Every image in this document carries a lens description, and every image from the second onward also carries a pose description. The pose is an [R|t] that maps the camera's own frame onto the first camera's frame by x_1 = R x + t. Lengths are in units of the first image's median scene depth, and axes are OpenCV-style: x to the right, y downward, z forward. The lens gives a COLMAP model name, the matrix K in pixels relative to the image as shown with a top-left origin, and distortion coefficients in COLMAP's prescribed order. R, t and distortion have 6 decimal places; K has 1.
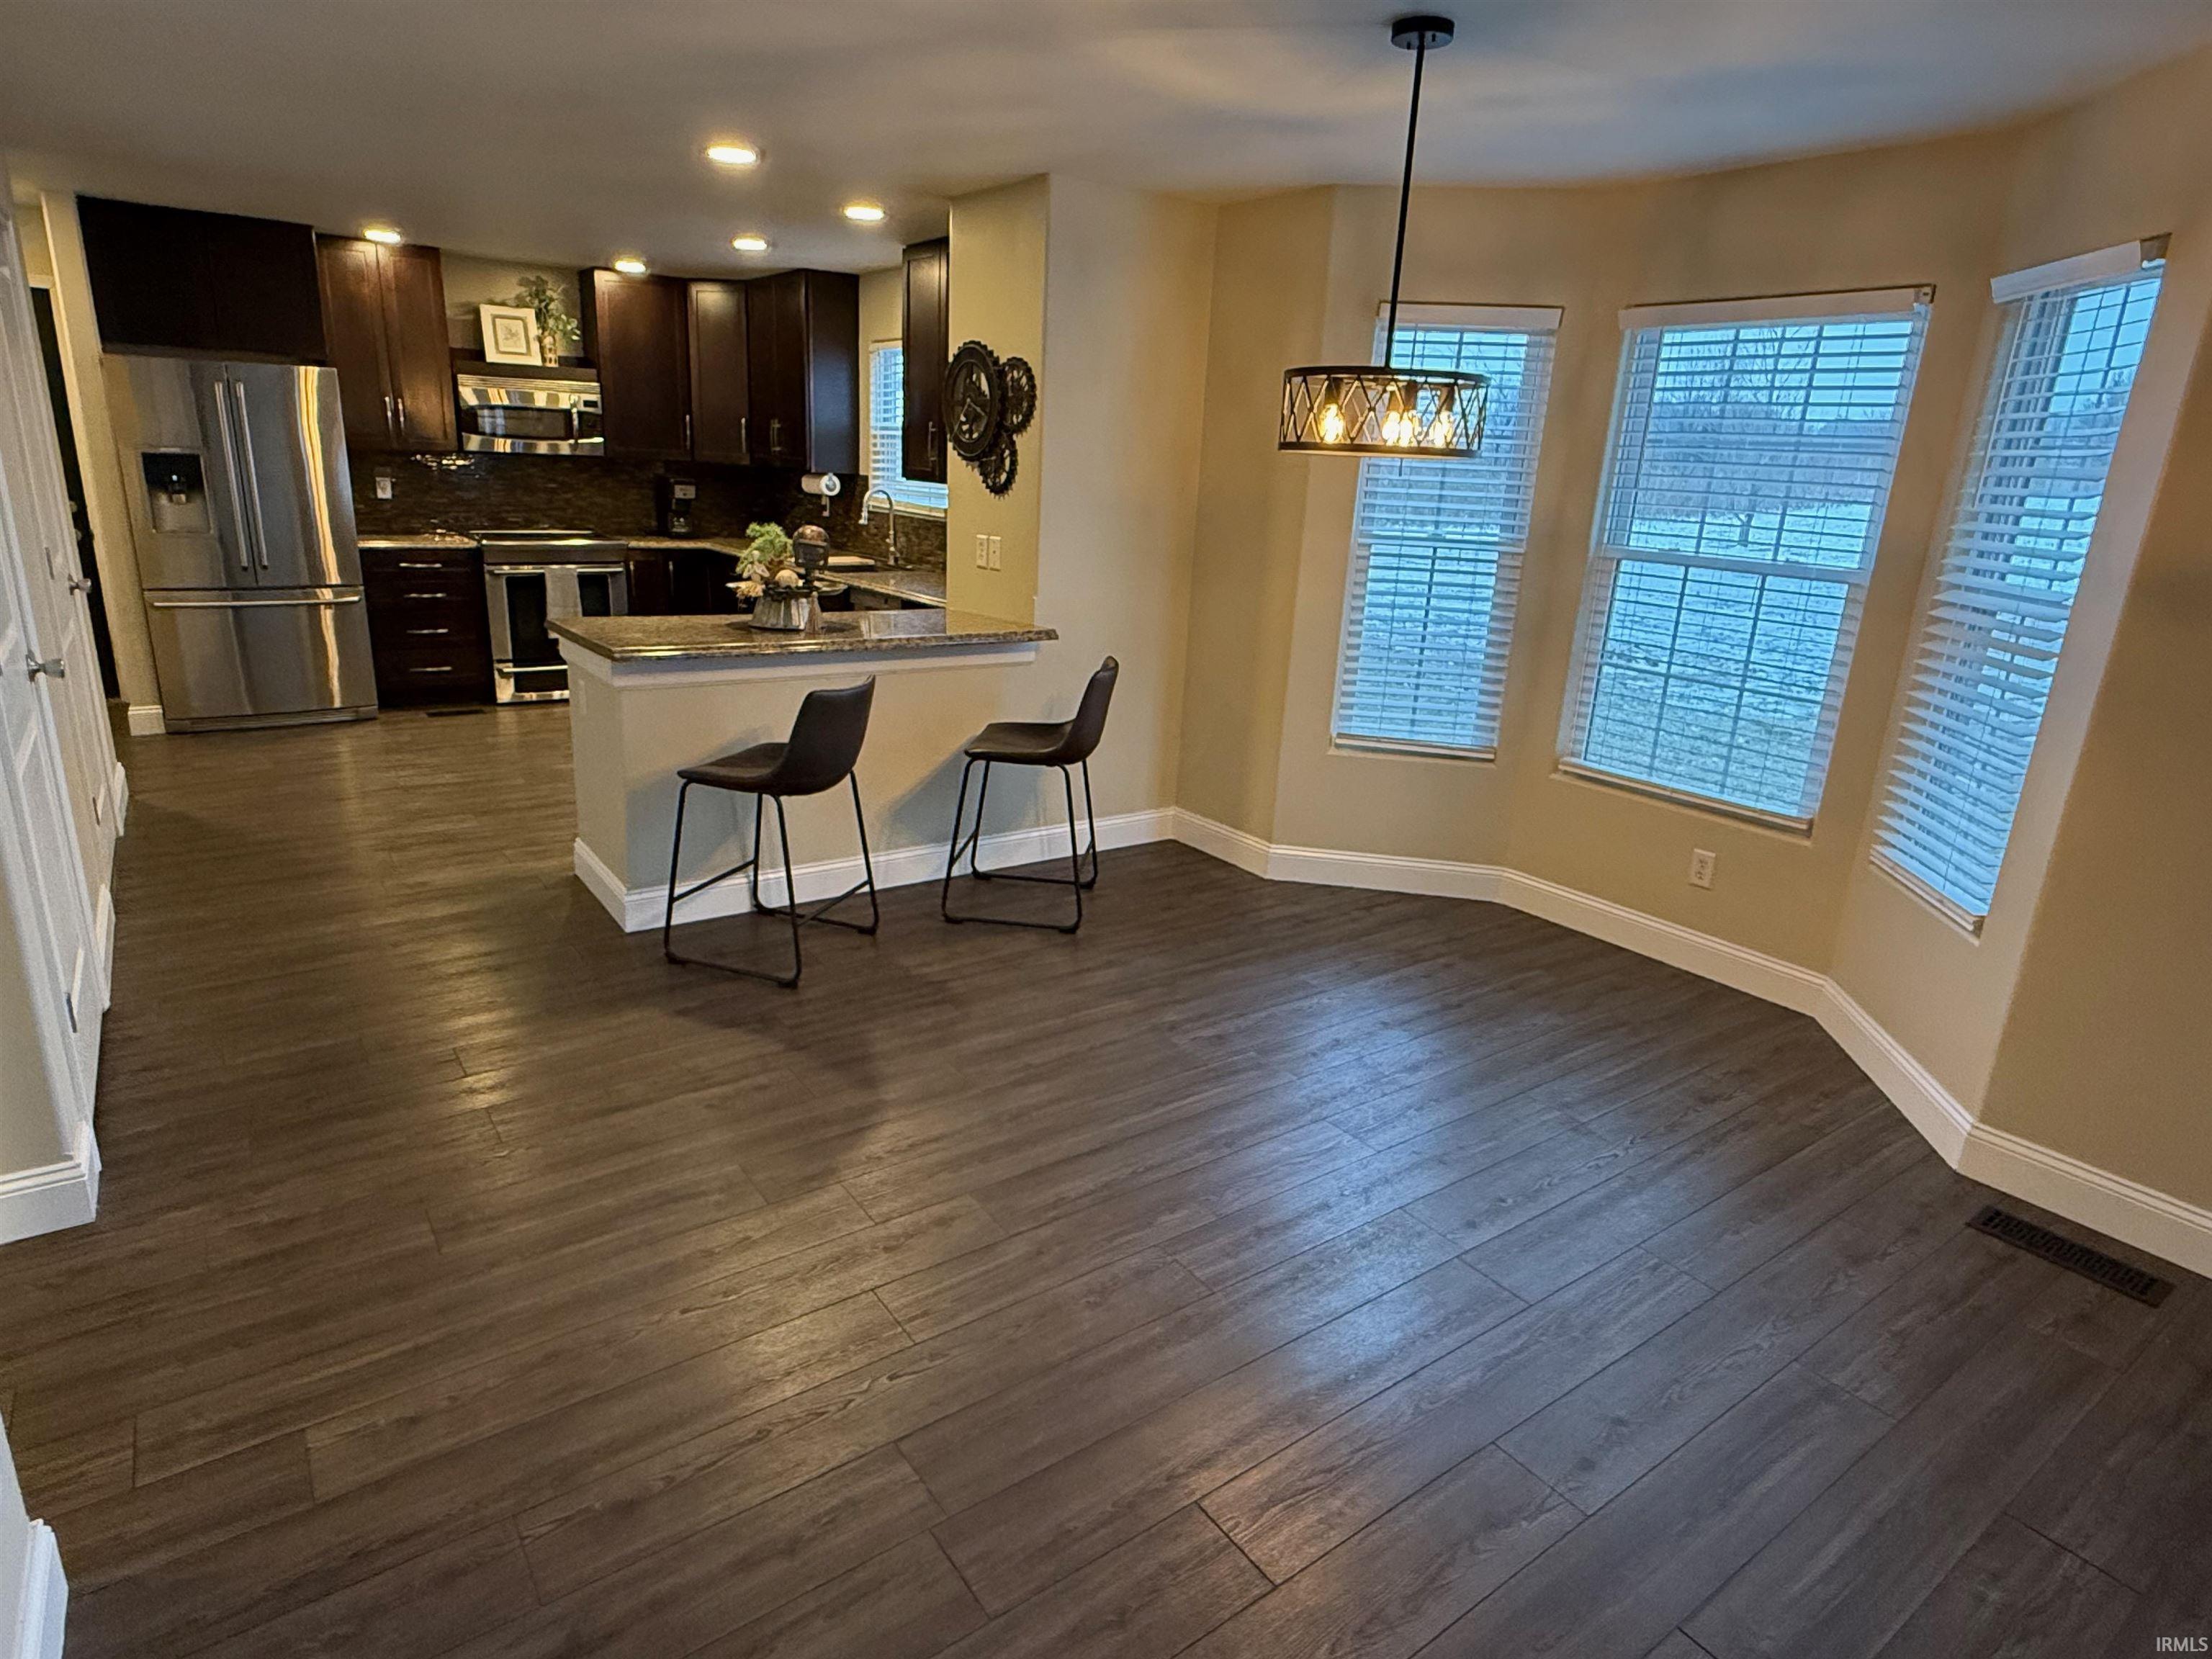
lens RADIAL K [[1245.6, 0, 1101.7], [0, 1245.6, 828.5], [0, 0, 1]] dist [0.006856, 0.001951]
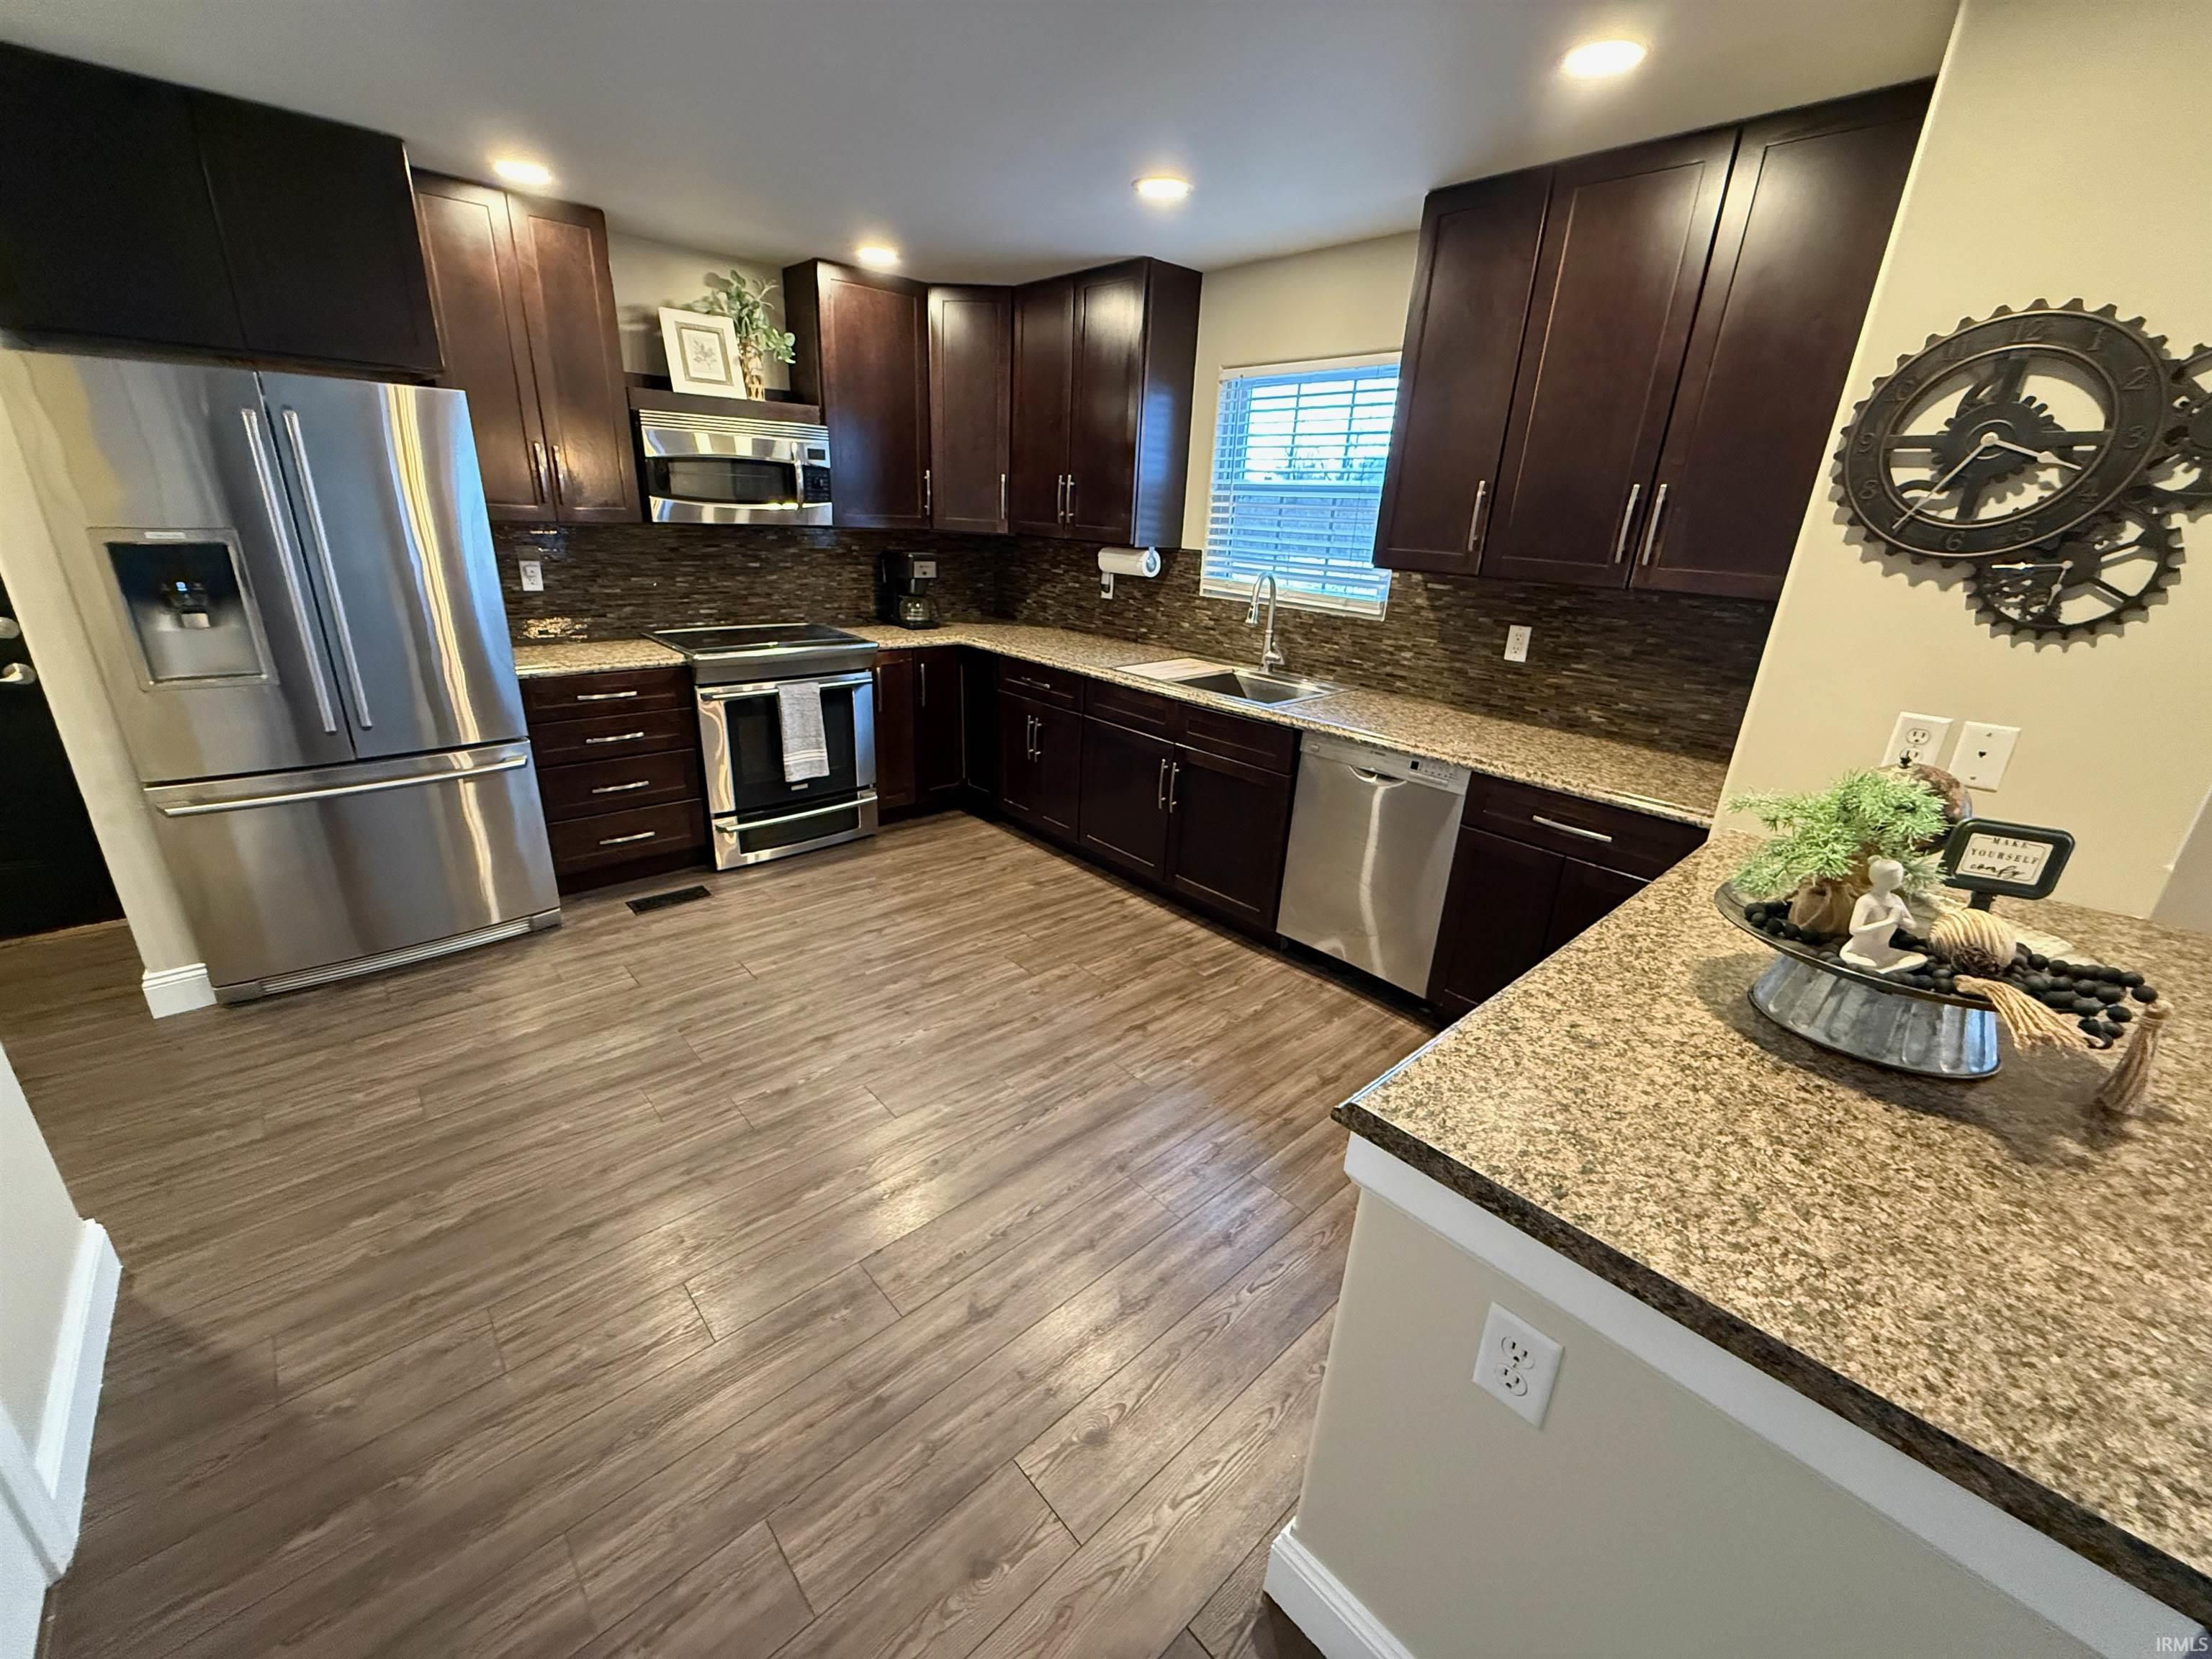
lens RADIAL K [[886.2, 0, 1114.2], [0, 886.2, 835.1], [0, 0, 1]] dist [-0.002804, -0.000566]
pose [[0.992494, -0.044848, 0.113770, -0.313458], [0.036842, 0.996758, 0.071520, -0.151595], [-0.116609, -0.066792, 0.990929, 0.460882]]
